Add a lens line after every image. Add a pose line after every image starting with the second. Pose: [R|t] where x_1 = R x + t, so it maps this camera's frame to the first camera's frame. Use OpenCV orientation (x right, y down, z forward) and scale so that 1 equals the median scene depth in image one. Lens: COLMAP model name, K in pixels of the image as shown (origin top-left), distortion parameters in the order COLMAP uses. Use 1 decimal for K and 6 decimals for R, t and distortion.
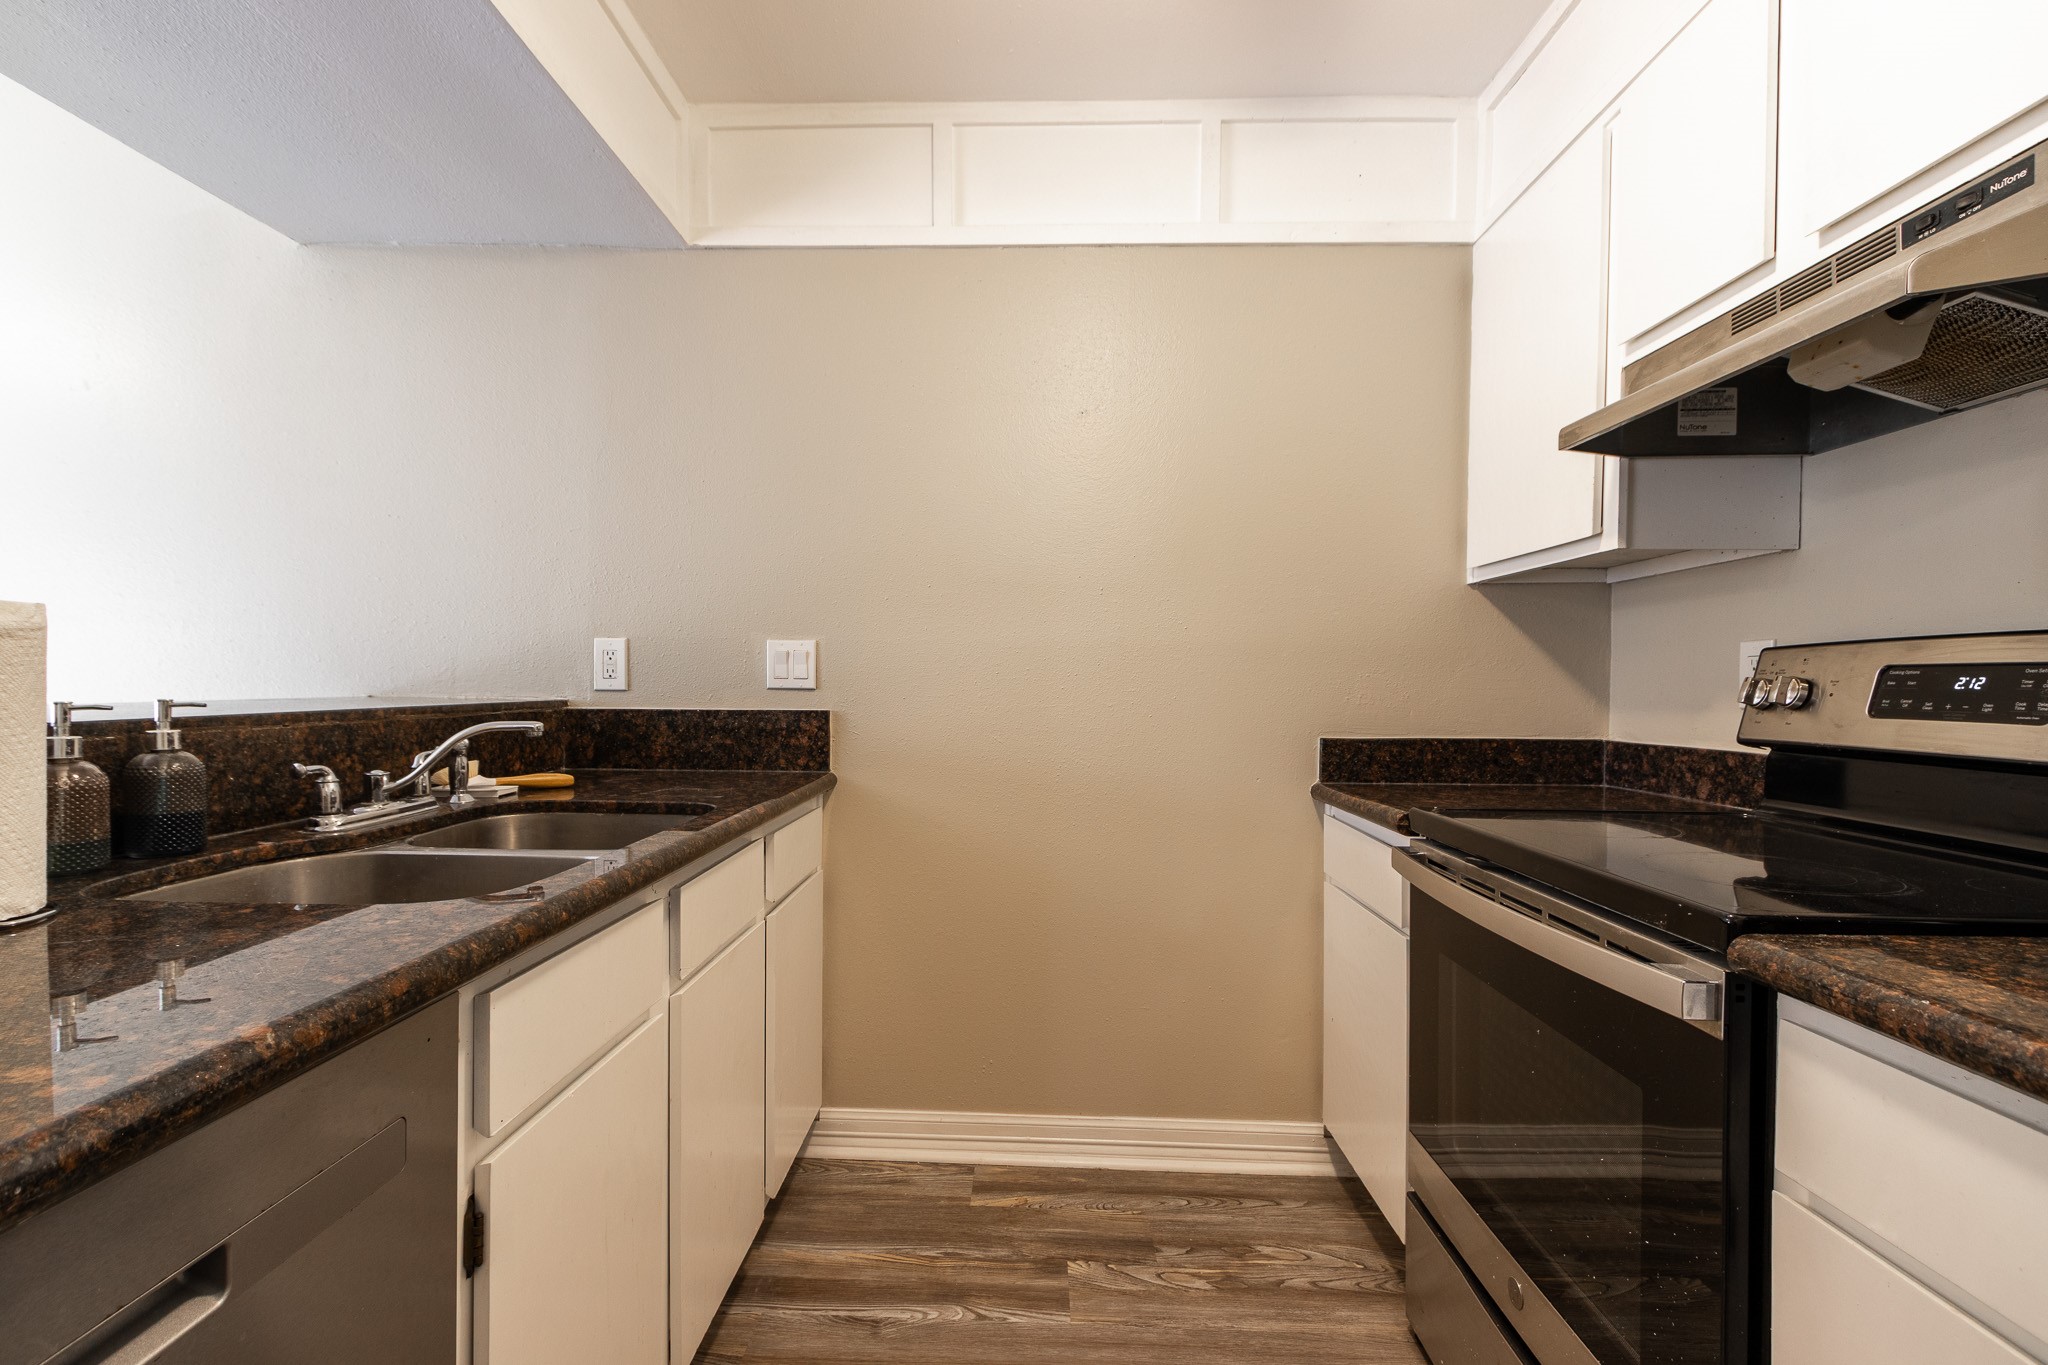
lens RADIAL K [[955.9, 0, 998.3], [0, 955.9, 704.1], [0, 0, 1]] dist [0.003607, -0.001134]
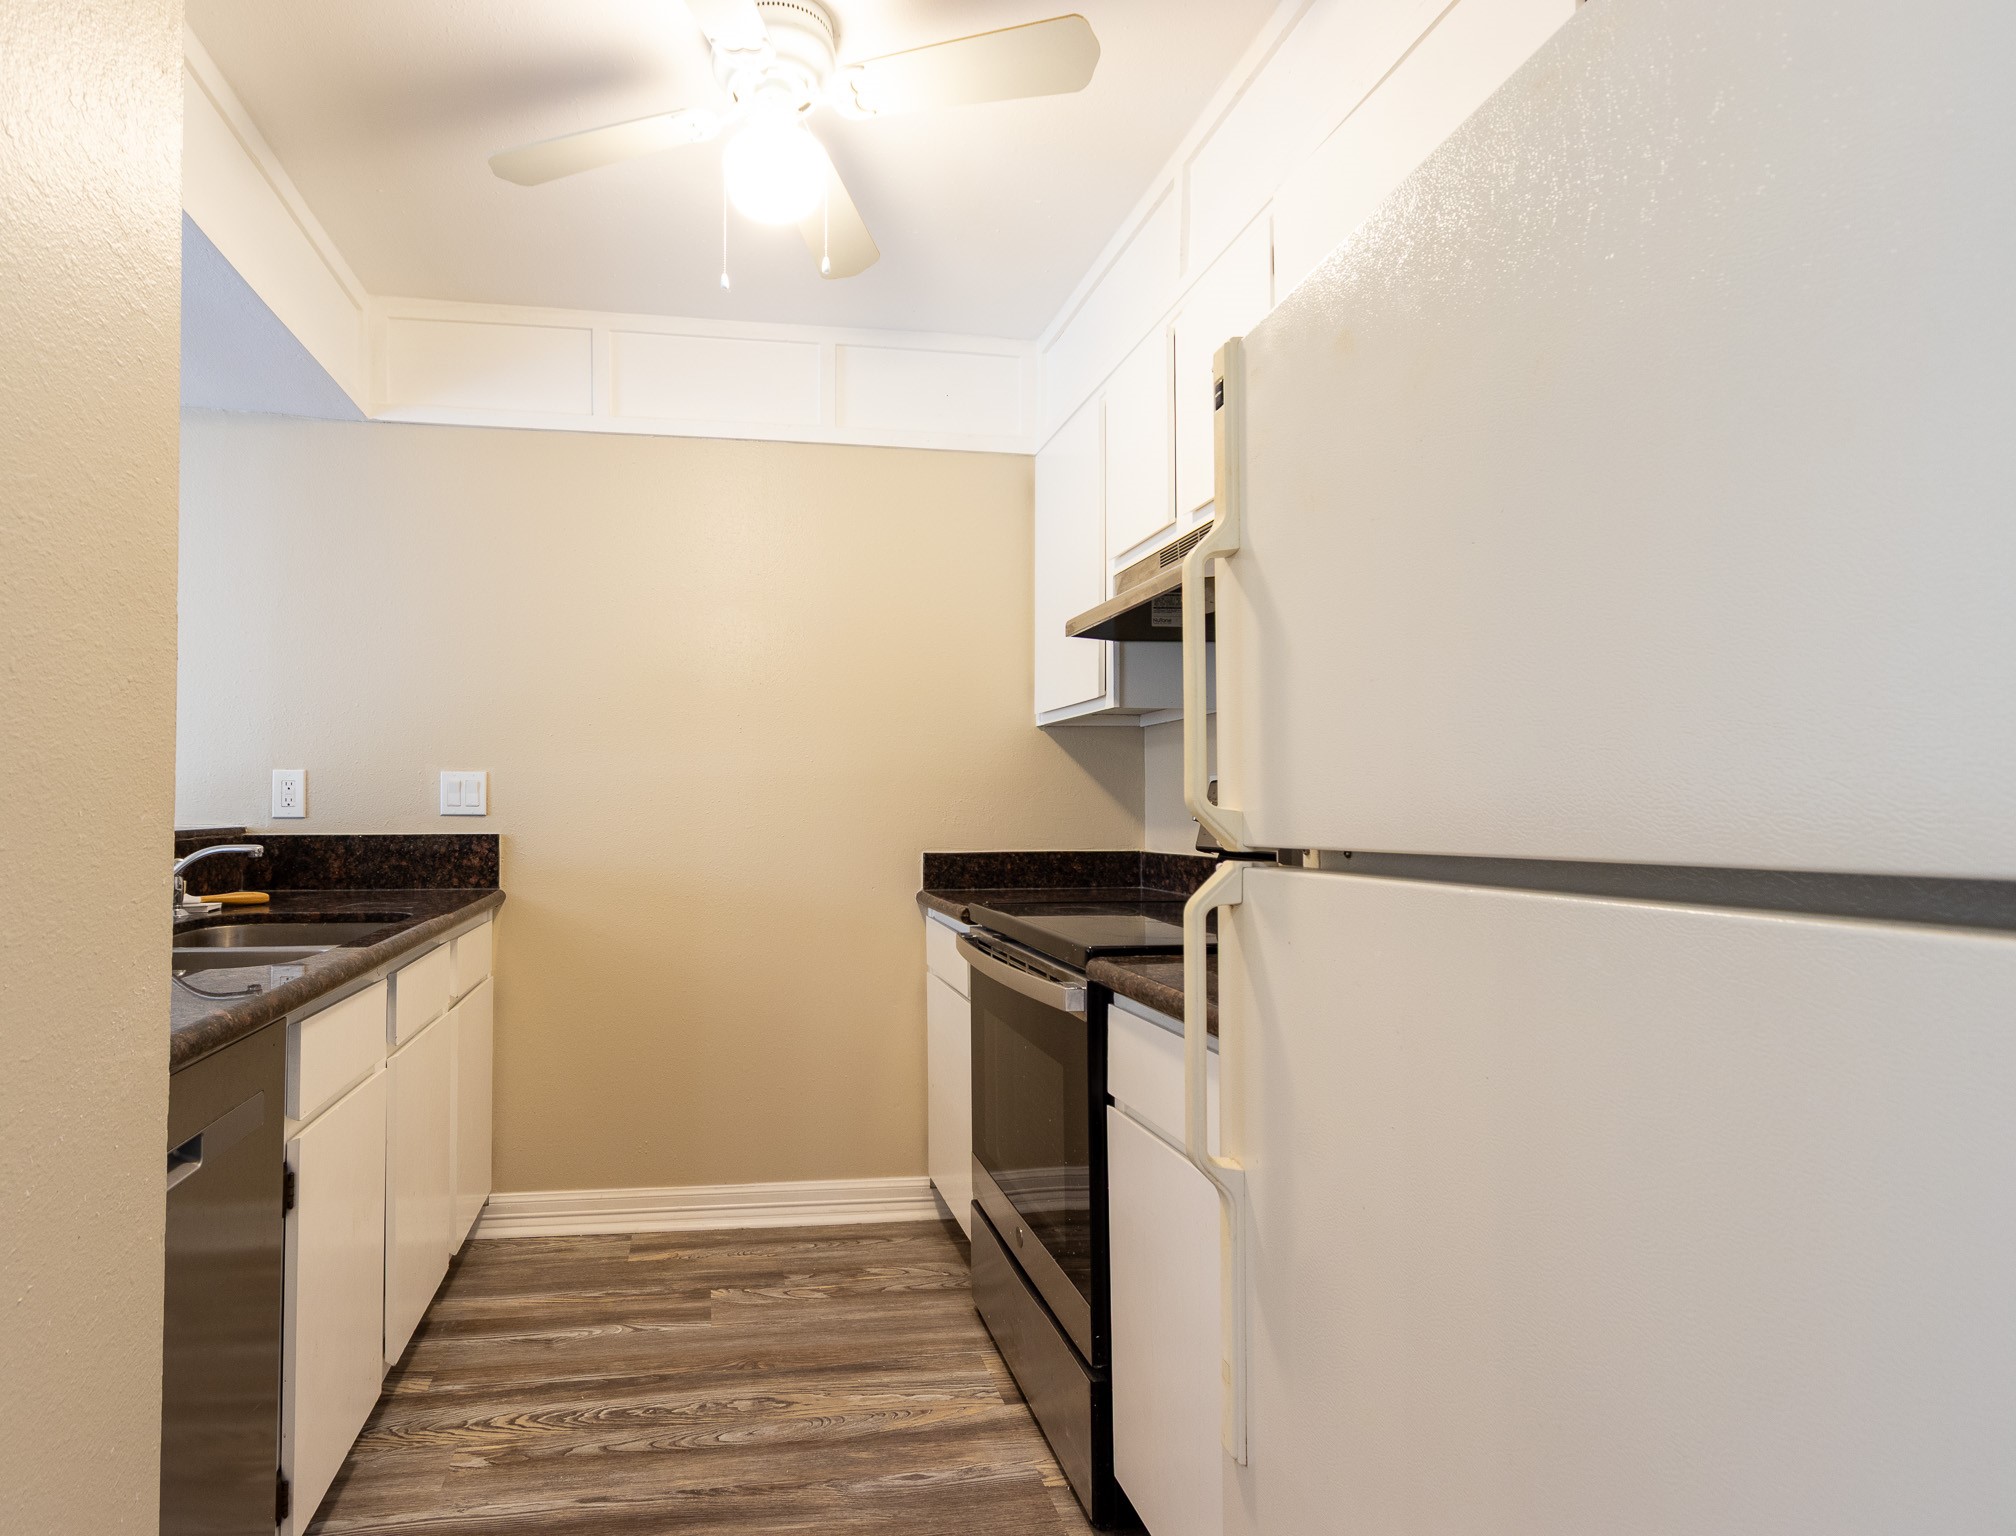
lens RADIAL K [[1946.9, 0, 1008.0], [0, 1946.9, 768.0], [0, 0, 1]] dist [0.003204, 0.015369]
pose [[0.985921, -0.004021, 0.167161, 0.033909], [0.009487, 0.999445, -0.031918, 0.008529], [-0.166940, 0.033054, 0.985413, -1.486486]]
